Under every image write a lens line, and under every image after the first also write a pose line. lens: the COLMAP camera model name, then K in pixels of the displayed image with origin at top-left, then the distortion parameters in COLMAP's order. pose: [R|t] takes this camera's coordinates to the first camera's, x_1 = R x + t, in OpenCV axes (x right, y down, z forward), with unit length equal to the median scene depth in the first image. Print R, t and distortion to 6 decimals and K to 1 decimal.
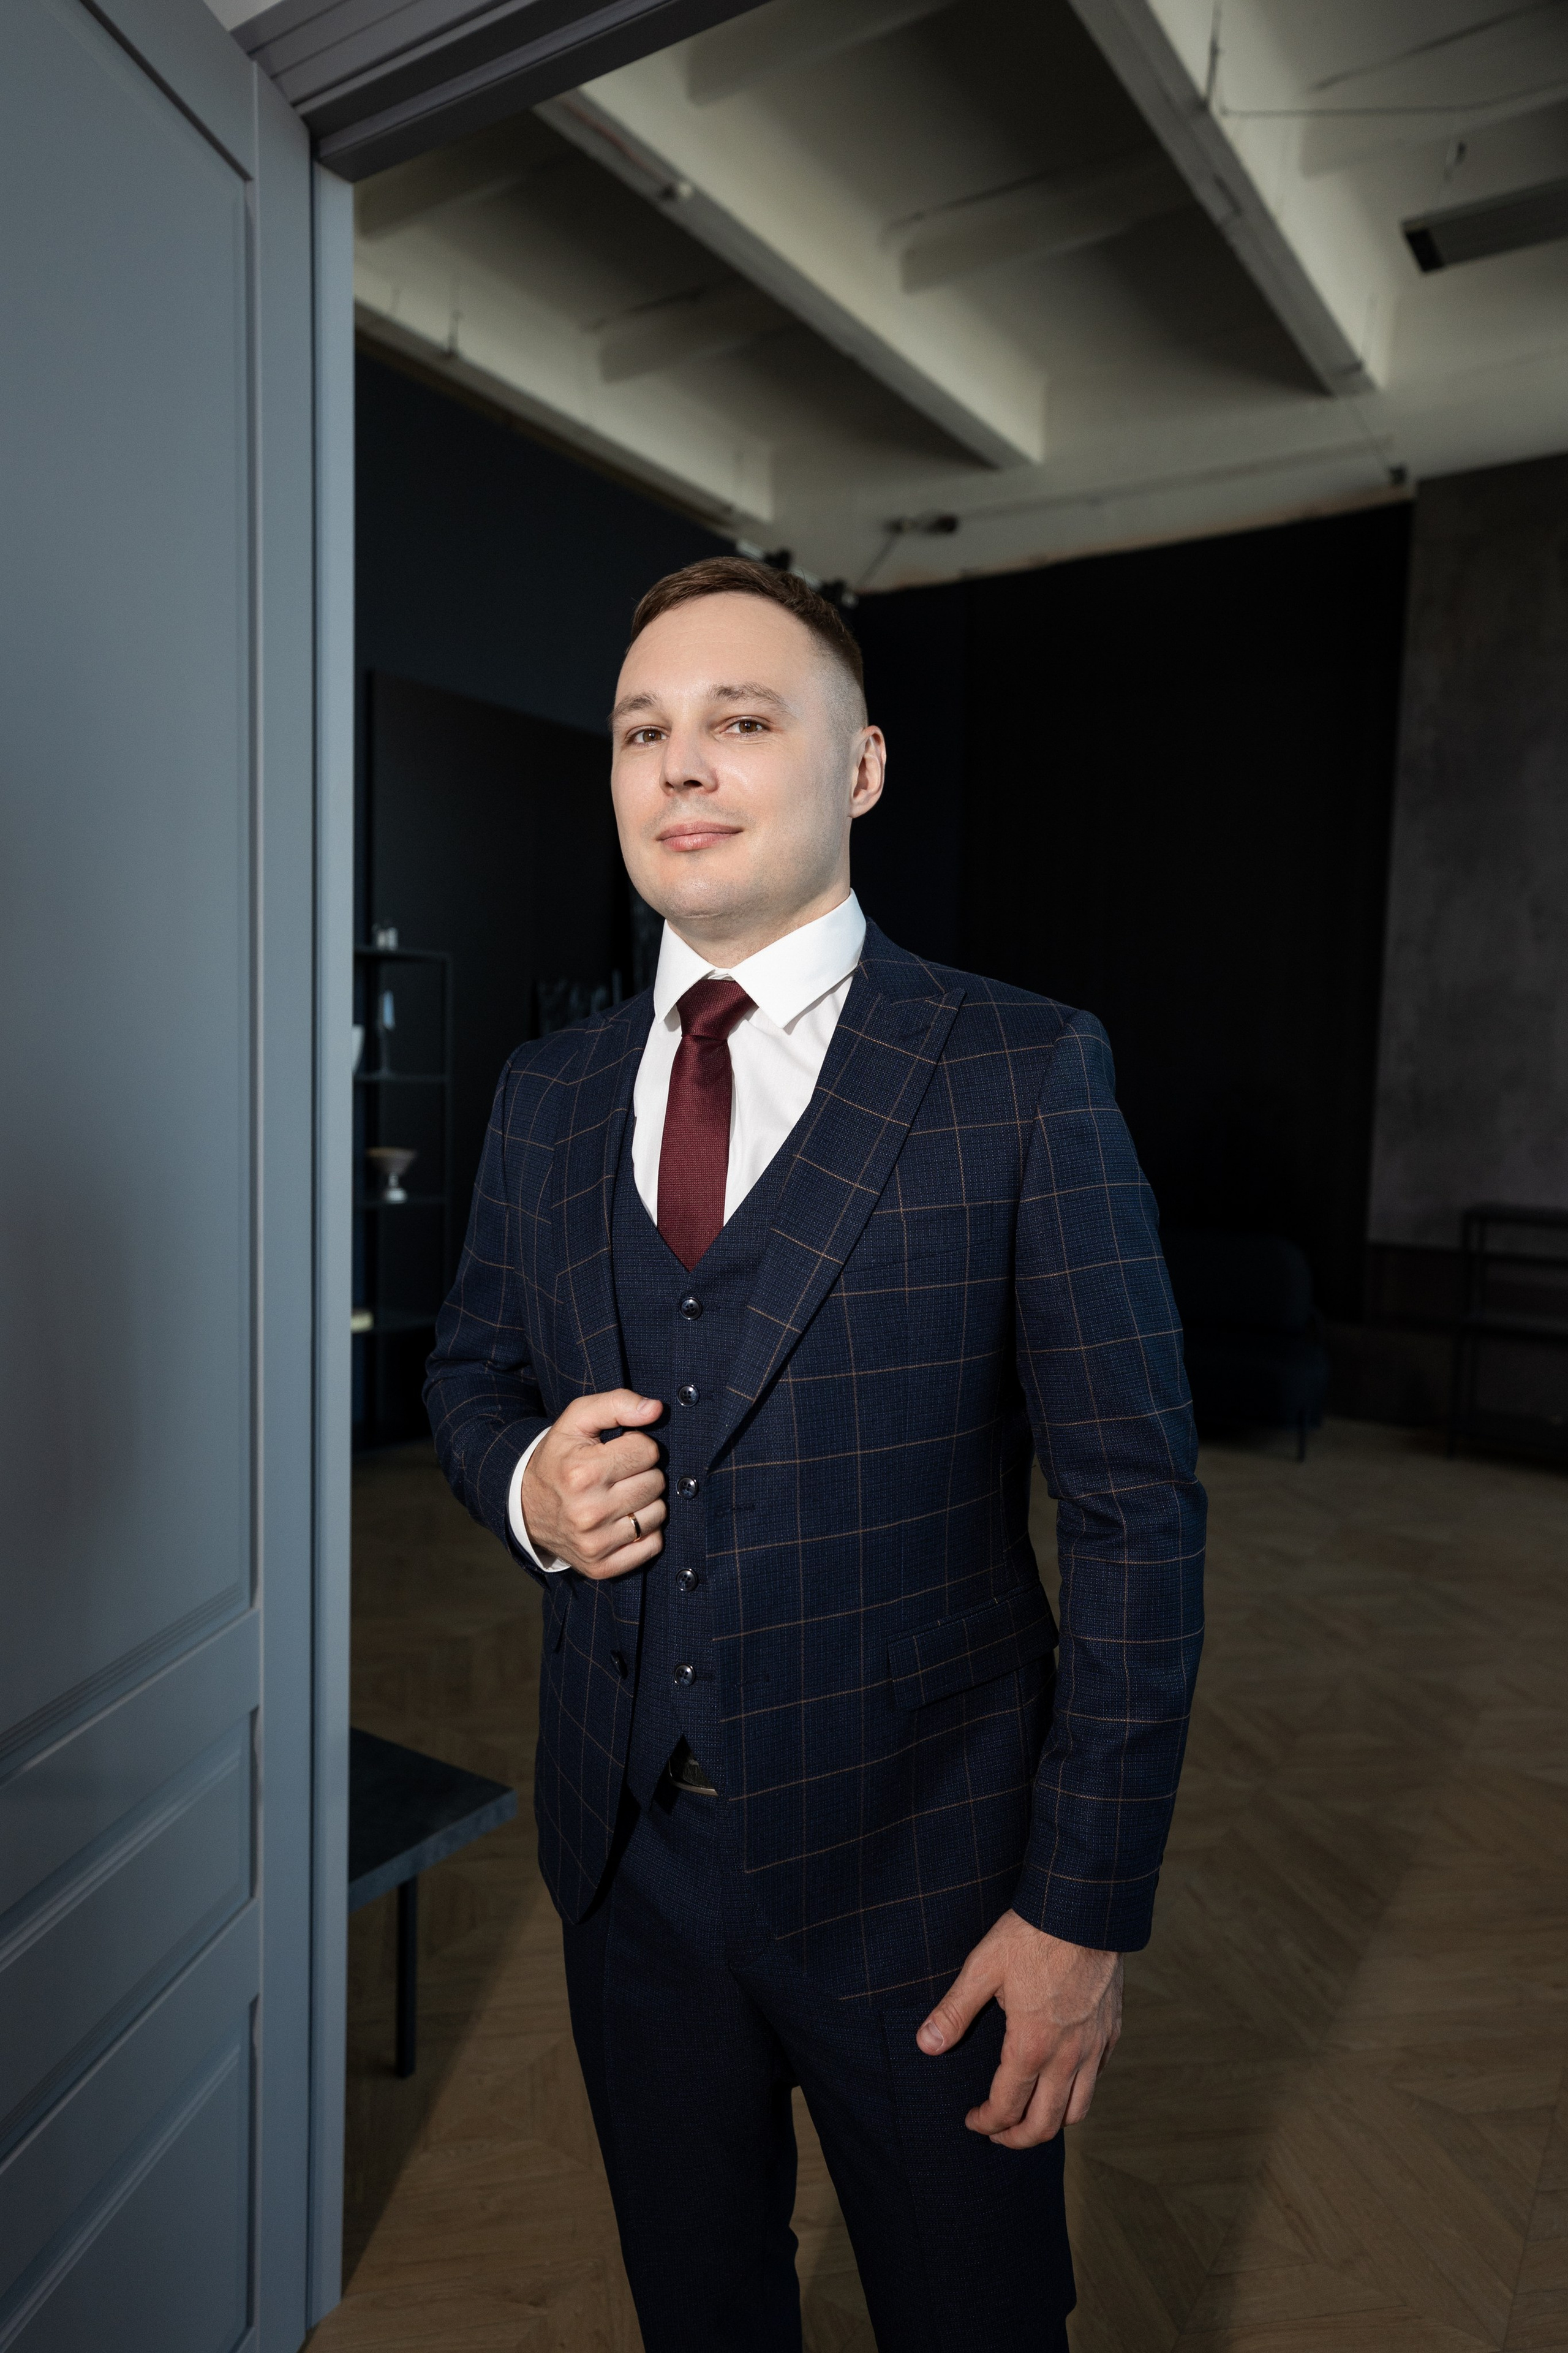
lens RADIAL K [[1478.2, 0, 768.0], [0, 1478.2, 1153.9], [0, 0, 1]] dist [0.011995, 0.013783]
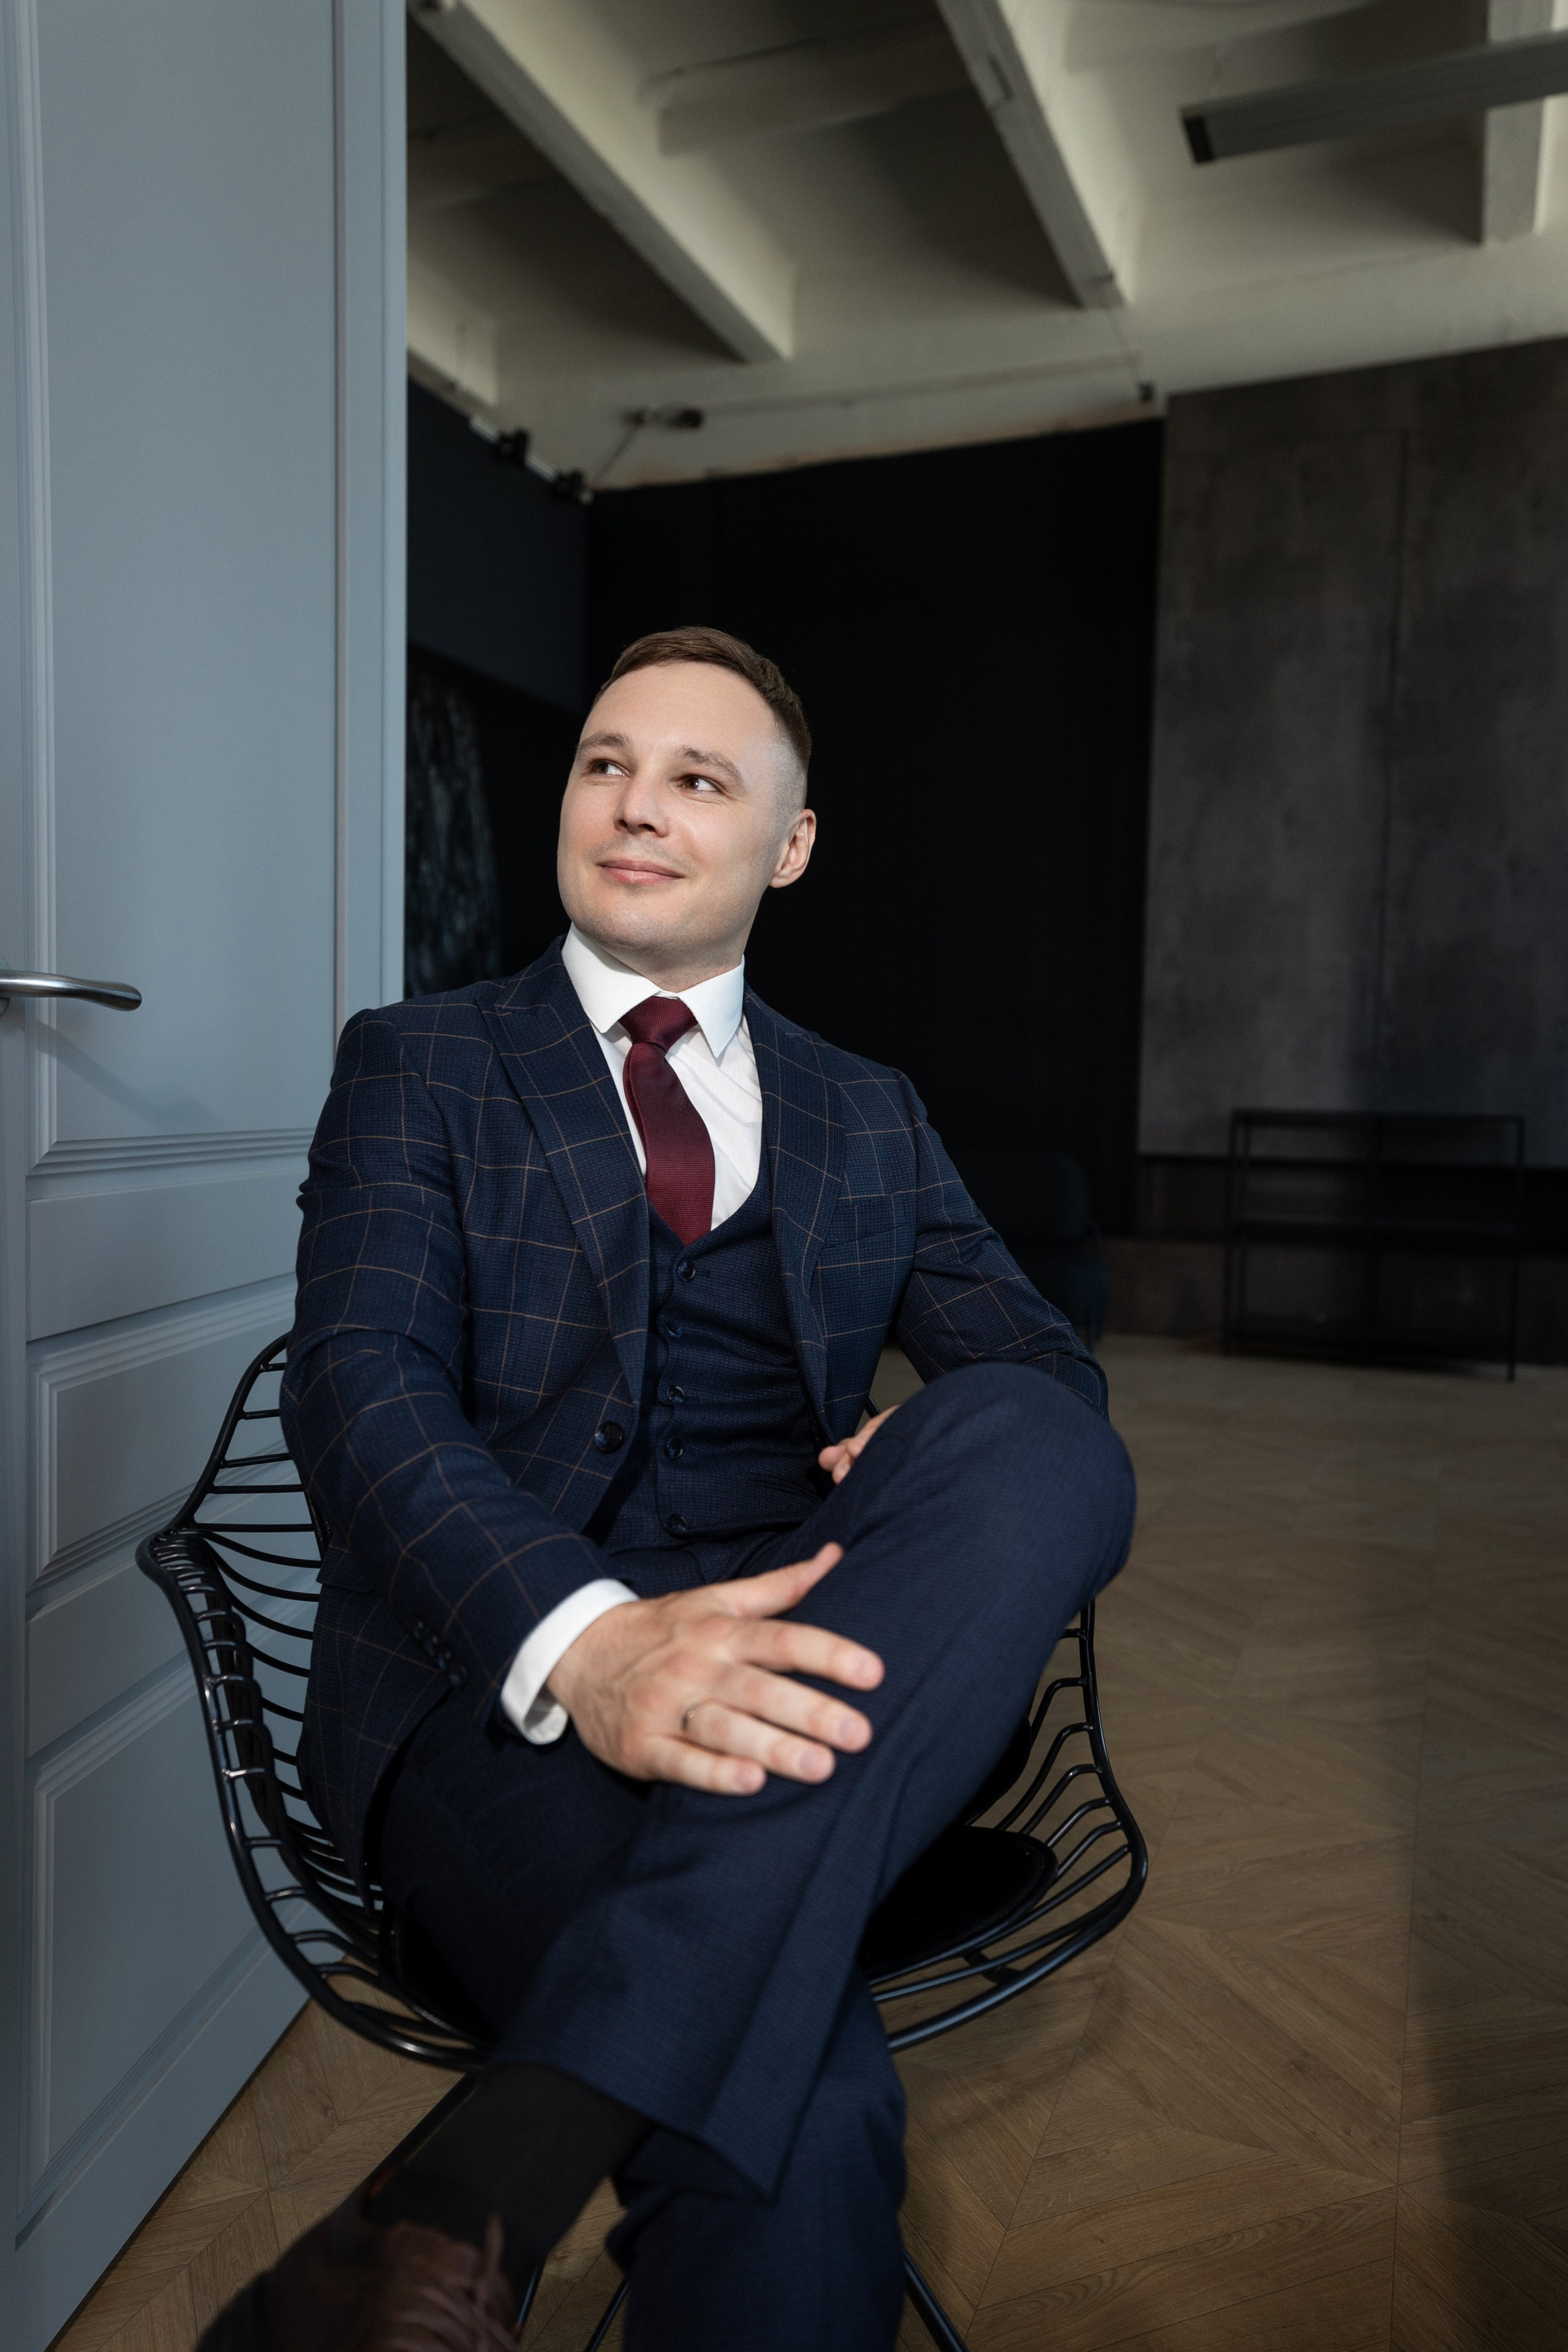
lens RADIAL K [[1672.8, 0, 765.1], [0, 1672.8, 1139.9], [0, 0, 1]] dist [0.033678, 0.023757]
pose [[0.979283, -0.015807, 0.201877, -0.069342], [0.021404, 0.999444, -0.025571, 0.074962], [-0.201361, 0.029363, 0.979077, -0.051988]]
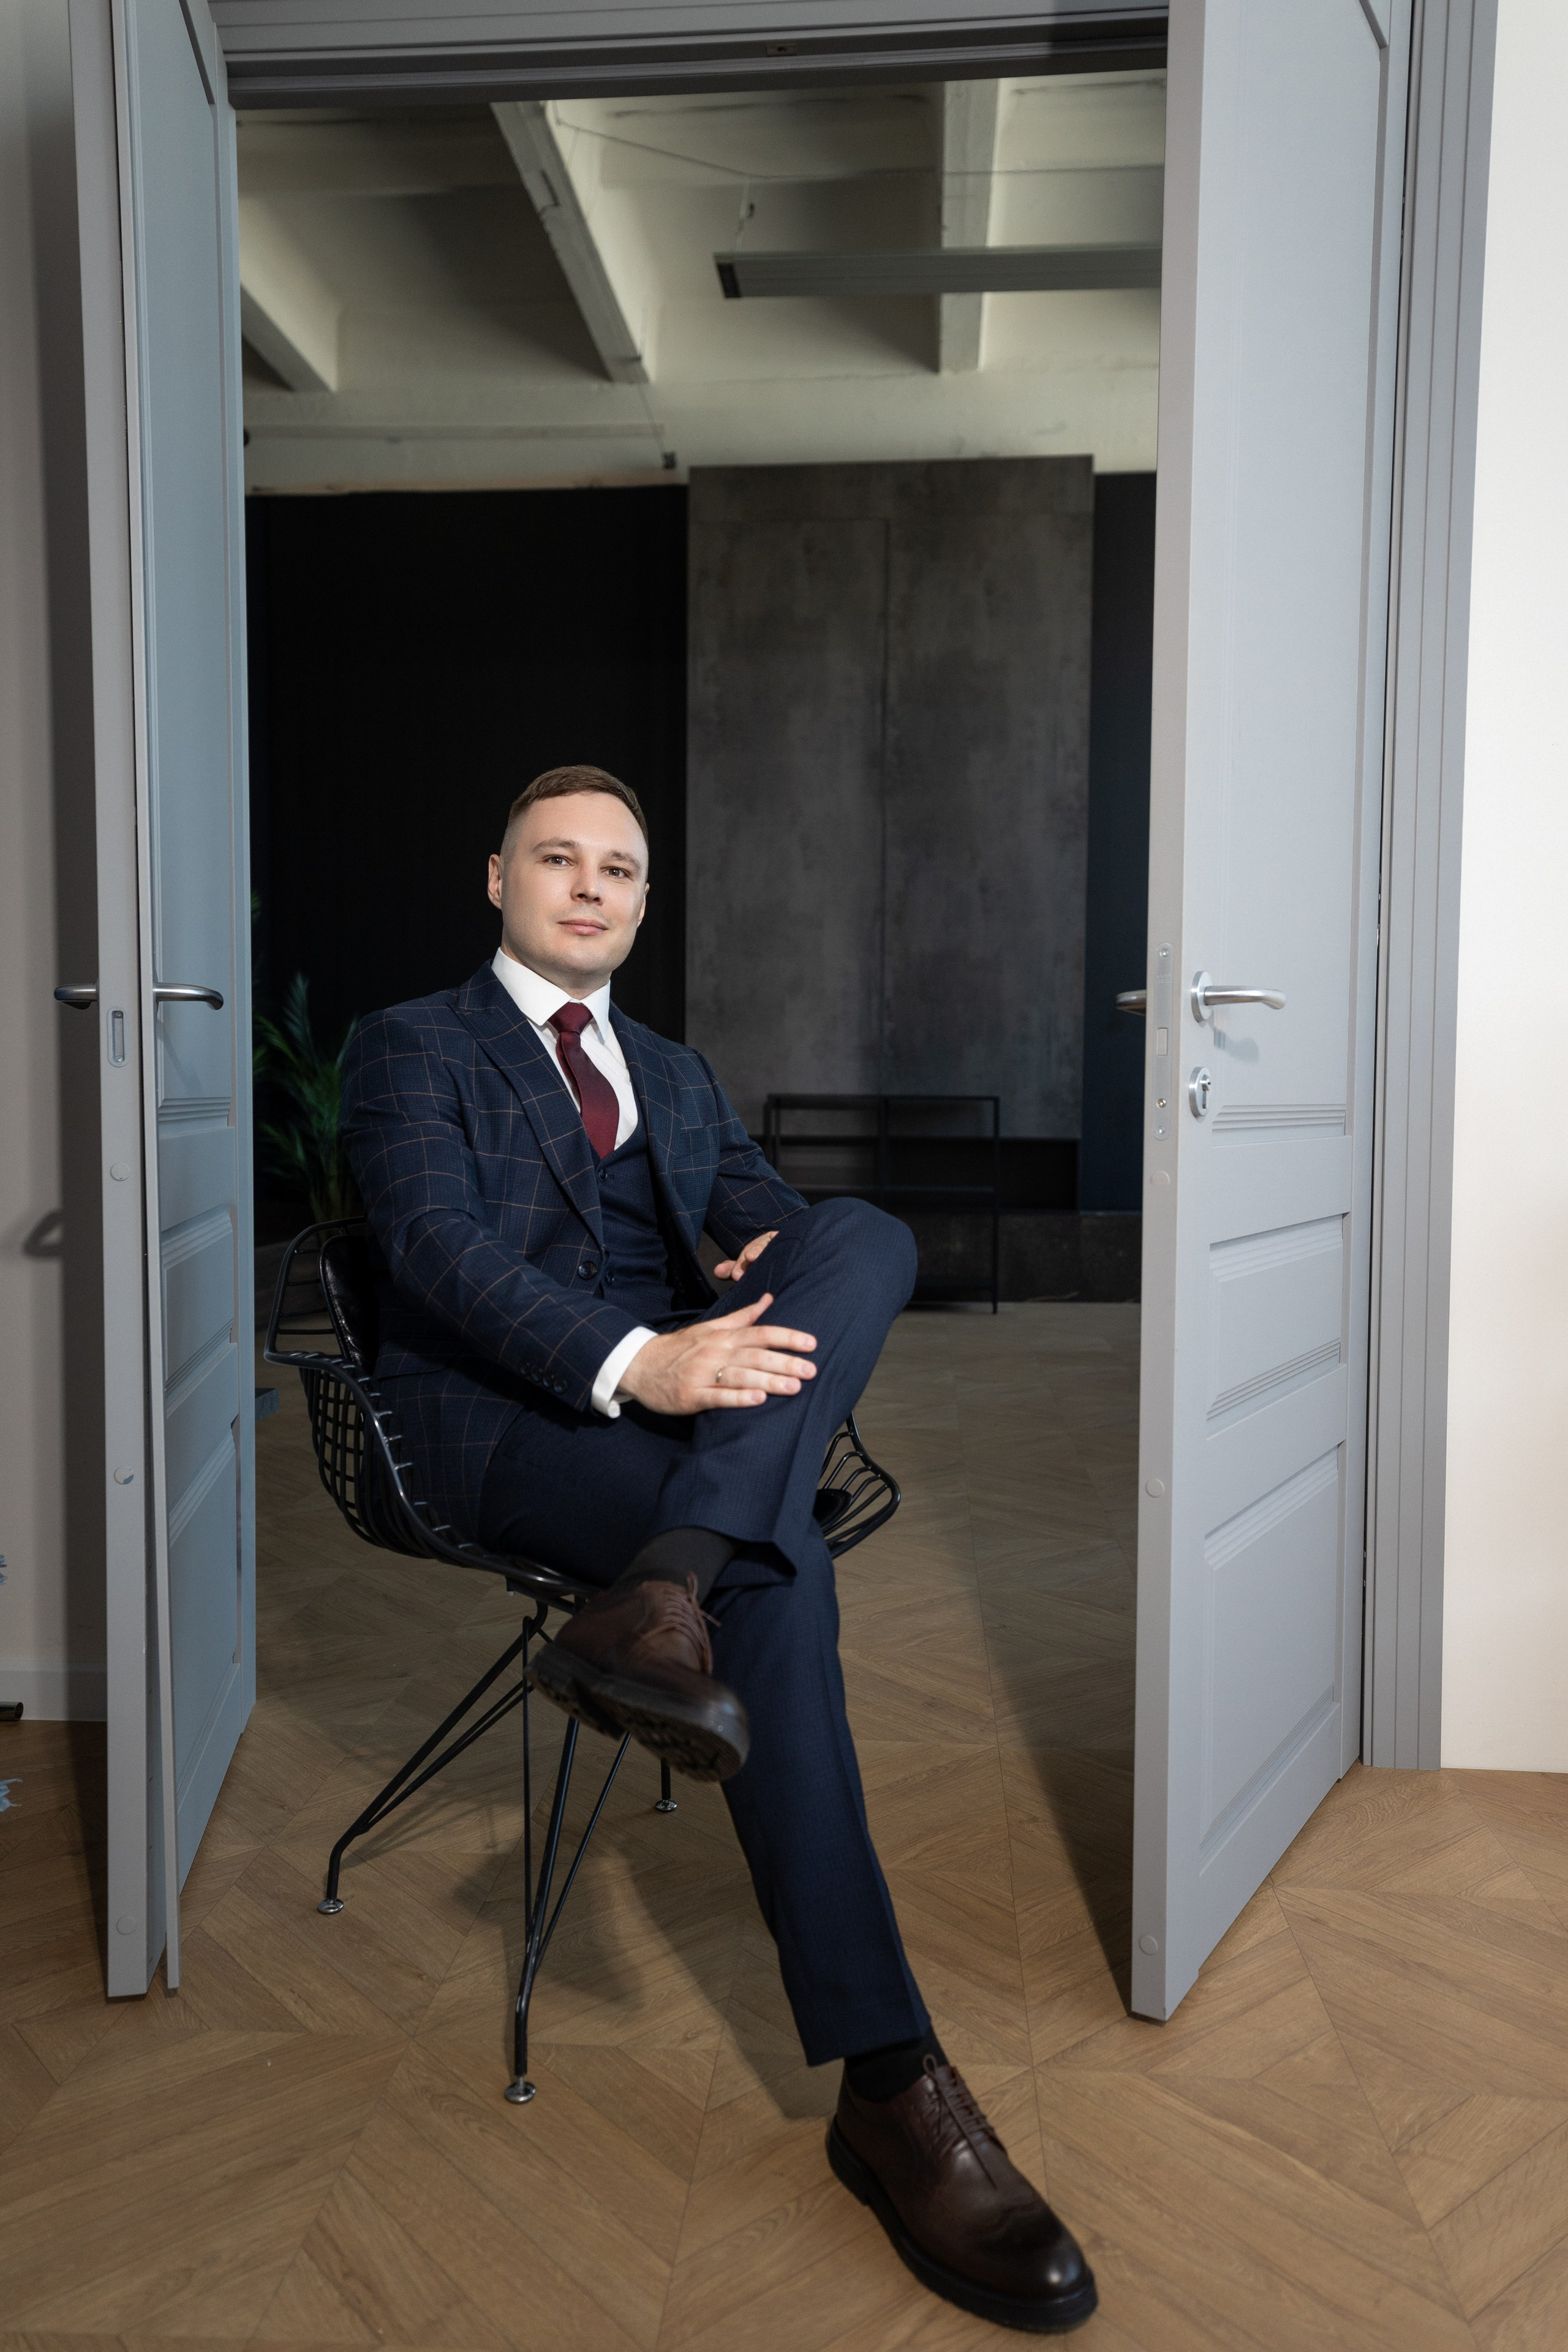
lens RADIAL K [[1672.8, 0, 764.0], [0, 1672.8, 1123.0], [0, 0, 1]] dist [0.033678, 0.023757]
pose [[0.876119, -0.037789, 0.480612, -0.152876], [0.055985, 0.998153, -0.023576, 0.083625], [-0.478833, 0.047562, 0.876617, -0.136995]]
